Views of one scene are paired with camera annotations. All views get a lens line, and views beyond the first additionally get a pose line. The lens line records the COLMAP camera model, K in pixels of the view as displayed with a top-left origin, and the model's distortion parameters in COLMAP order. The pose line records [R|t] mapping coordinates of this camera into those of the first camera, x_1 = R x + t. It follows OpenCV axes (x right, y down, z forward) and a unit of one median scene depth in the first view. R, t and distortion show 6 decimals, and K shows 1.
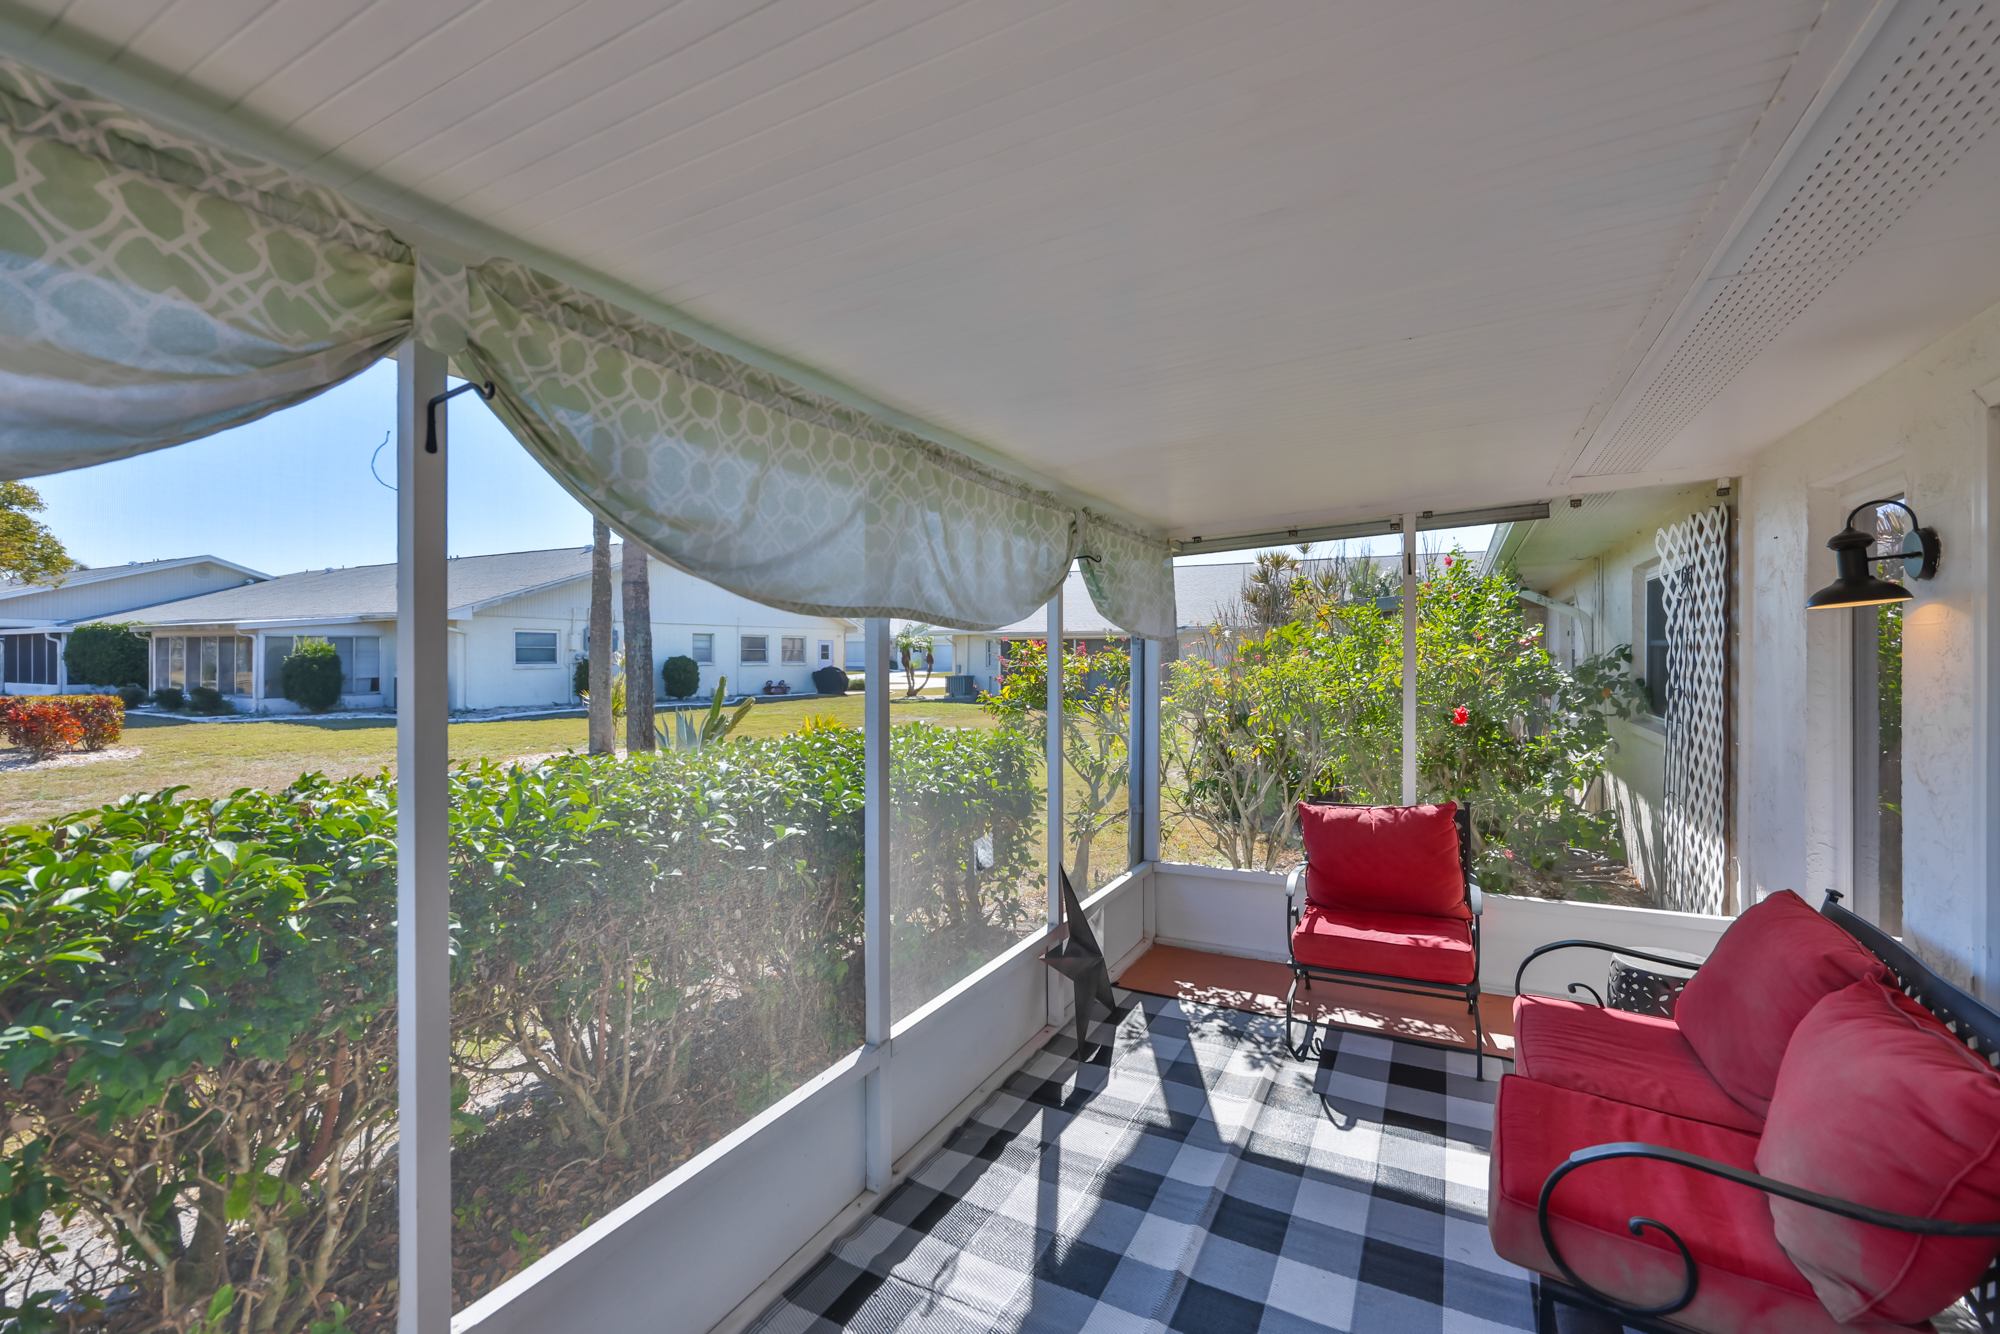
lens RADIAL K [[839.1, 0, 1006.3], [0, 839.1, 669.3], [0, 0, 1]] dist [-0.004523, 0.001386]
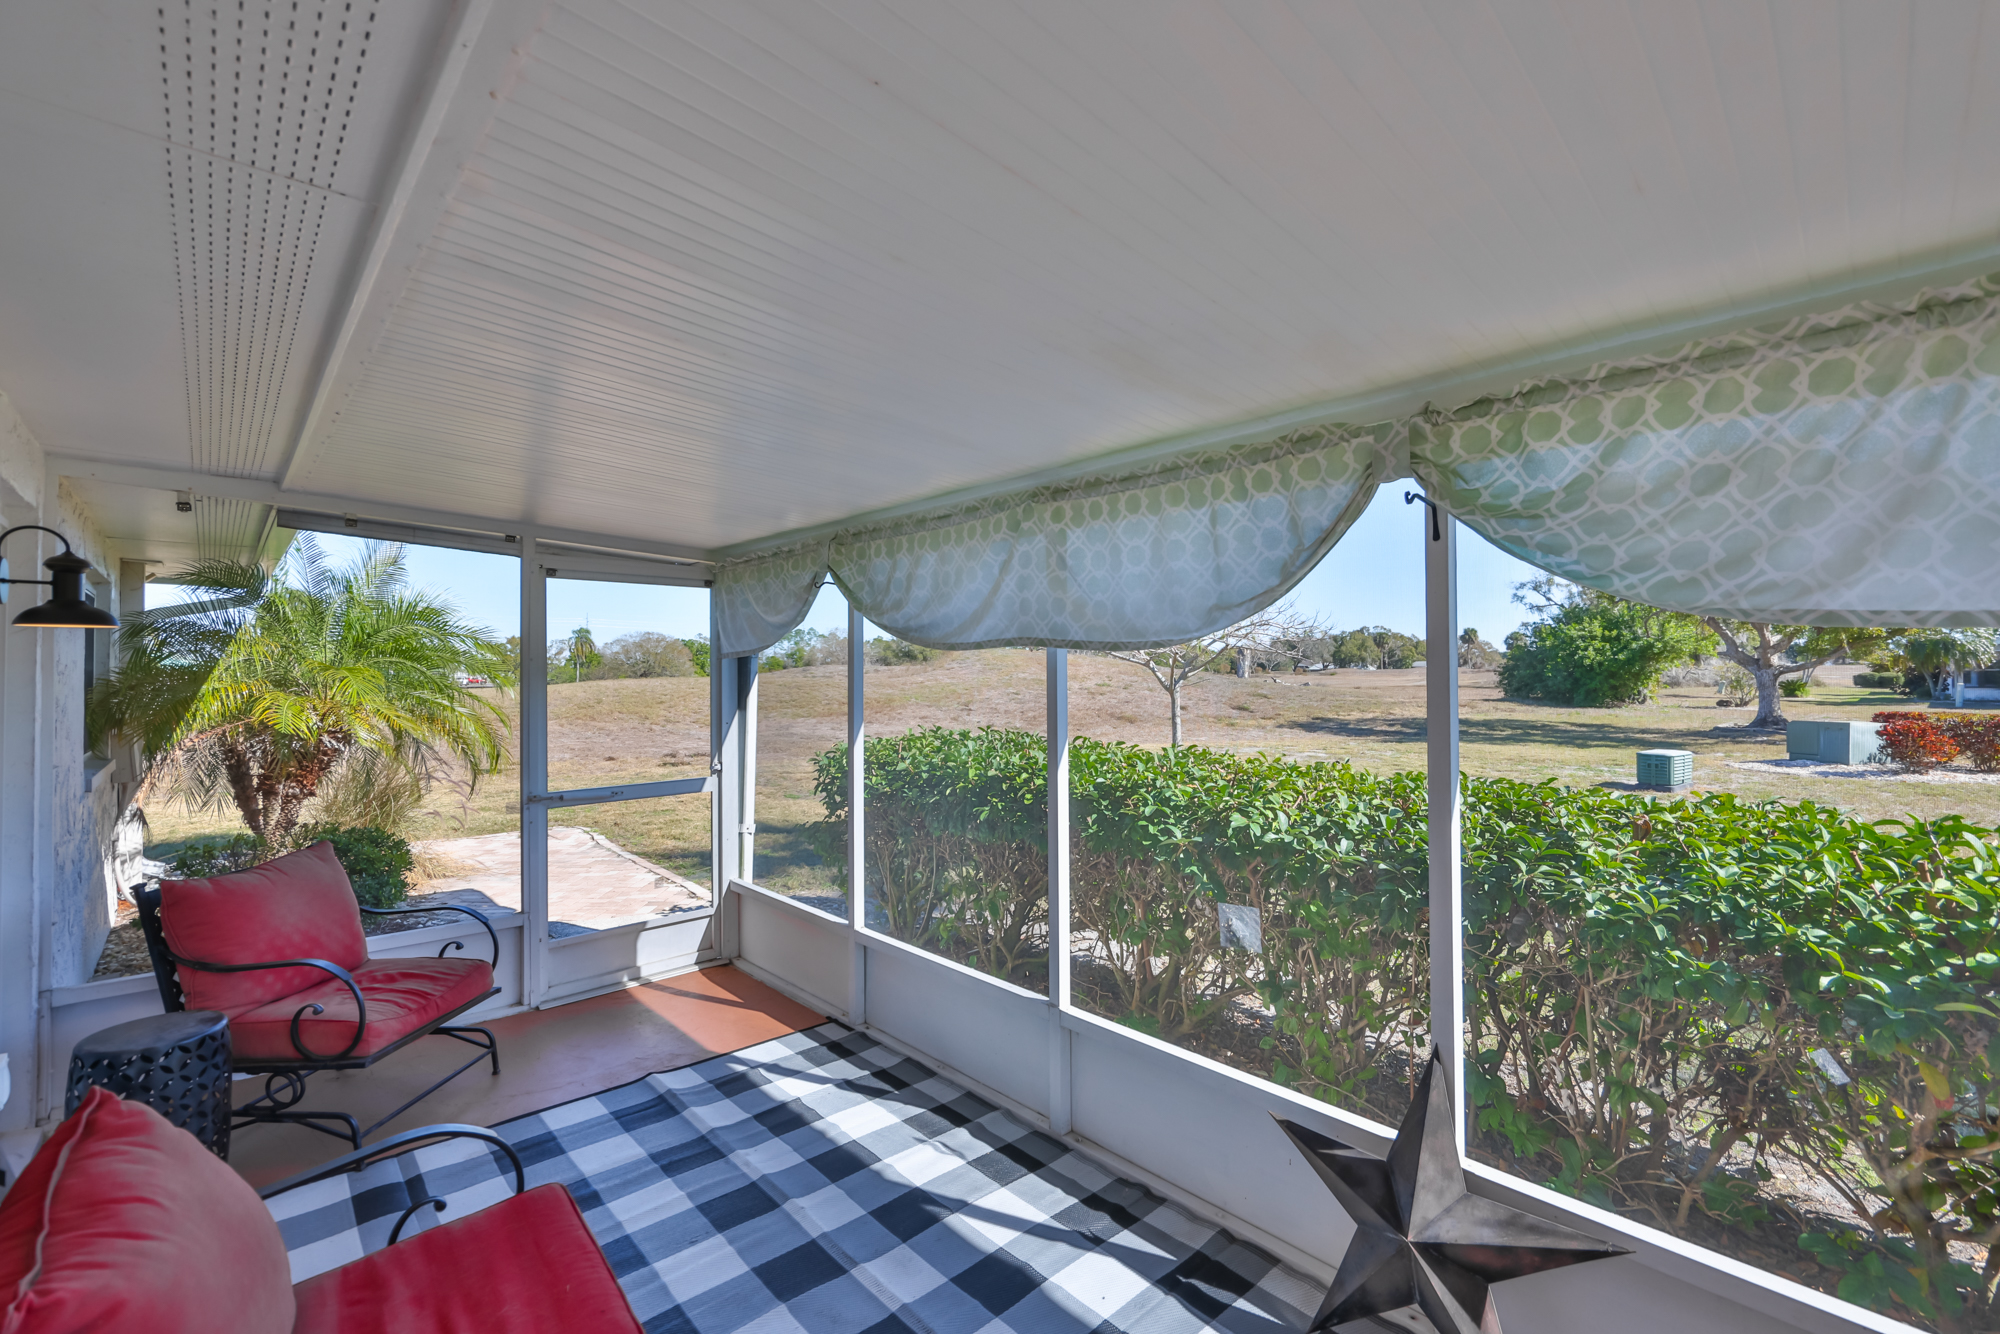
lens RADIAL K [[839.1, 0, 1002.7], [0, 839.1, 666.8], [0, 0, 1]] dist [-0.004523, 0.001386]
pose [[-0.325444, -0.009549, -0.945513, 0.980115], [-0.000374, 0.999950, -0.009970, -0.030014], [0.945561, -0.002891, -0.325431, 1.276671]]
